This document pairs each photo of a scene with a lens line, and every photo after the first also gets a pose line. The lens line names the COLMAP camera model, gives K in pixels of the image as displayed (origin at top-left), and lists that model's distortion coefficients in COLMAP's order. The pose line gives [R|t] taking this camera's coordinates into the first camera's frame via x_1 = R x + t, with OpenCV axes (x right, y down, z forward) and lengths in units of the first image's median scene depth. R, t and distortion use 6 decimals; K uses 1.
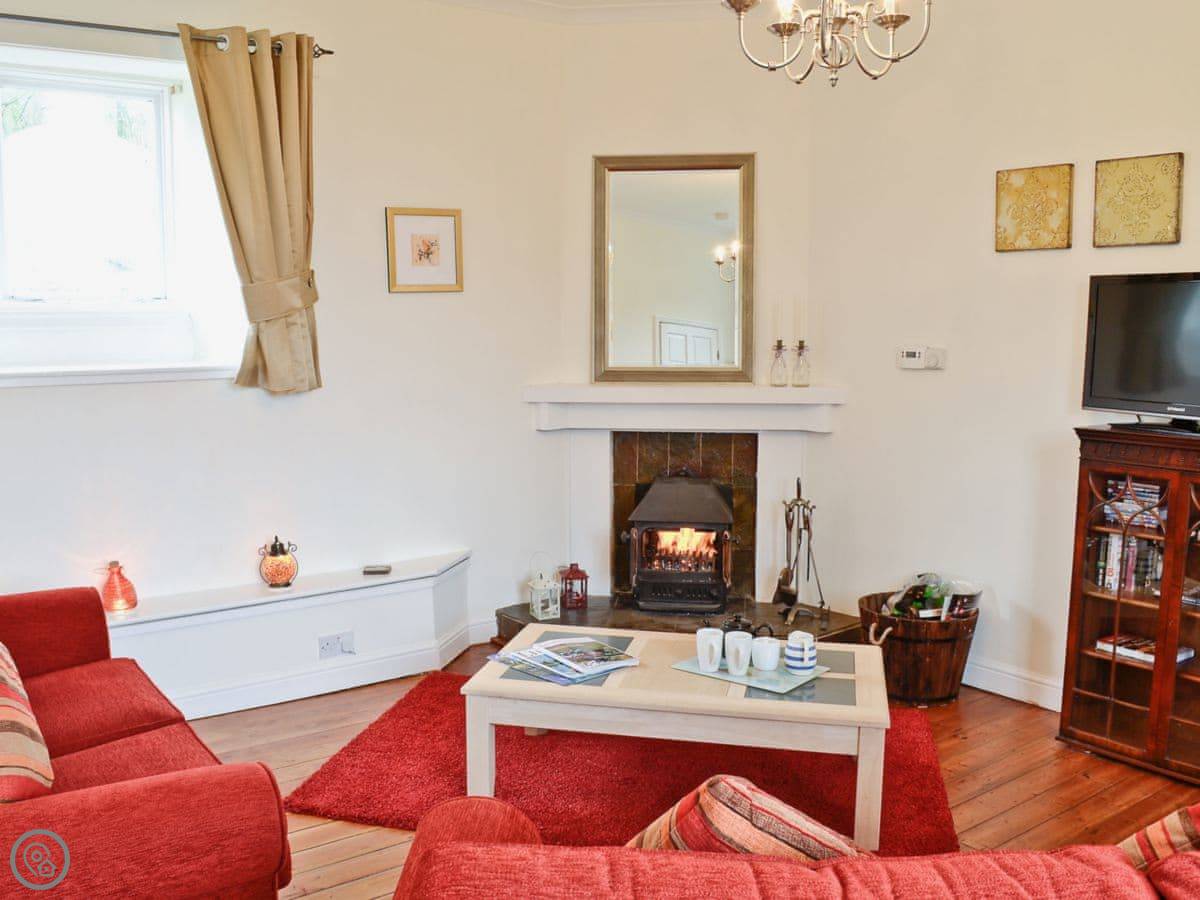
lens RADIAL K [[1108.9, 0, 605.1], [0, 1108.9, 470.8], [0, 0, 1]] dist [-0.000971, -0.042073]
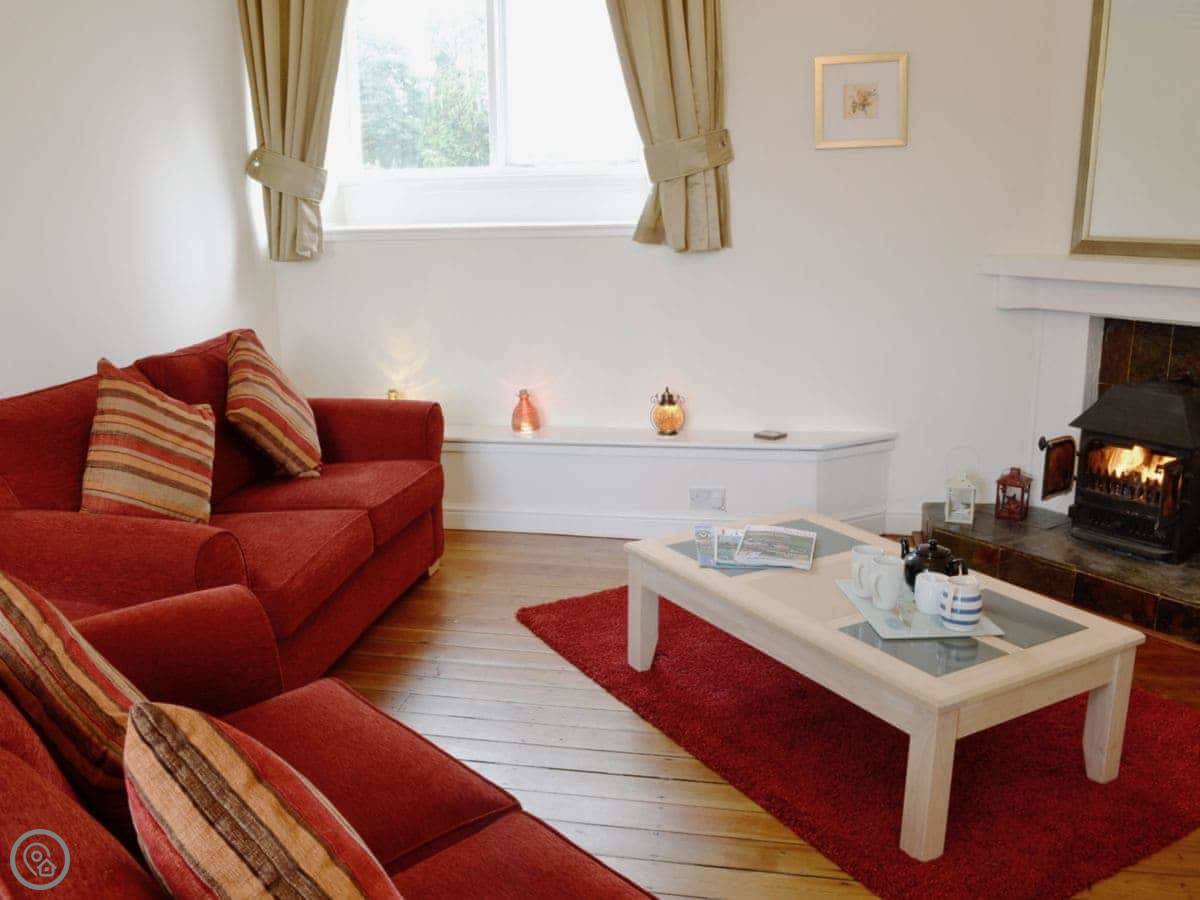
lens RADIAL K [[1108.9, 0, 605.1], [0, 1108.9, 470.8], [0, 0, 1]] dist [-0.000971, -0.042073]
pose [[0.681110, 0.174214, -0.711153, 0.436378], [-0.089476, 0.983805, 0.155311, -0.022394], [0.726693, -0.042153, 0.685668, 0.217439]]
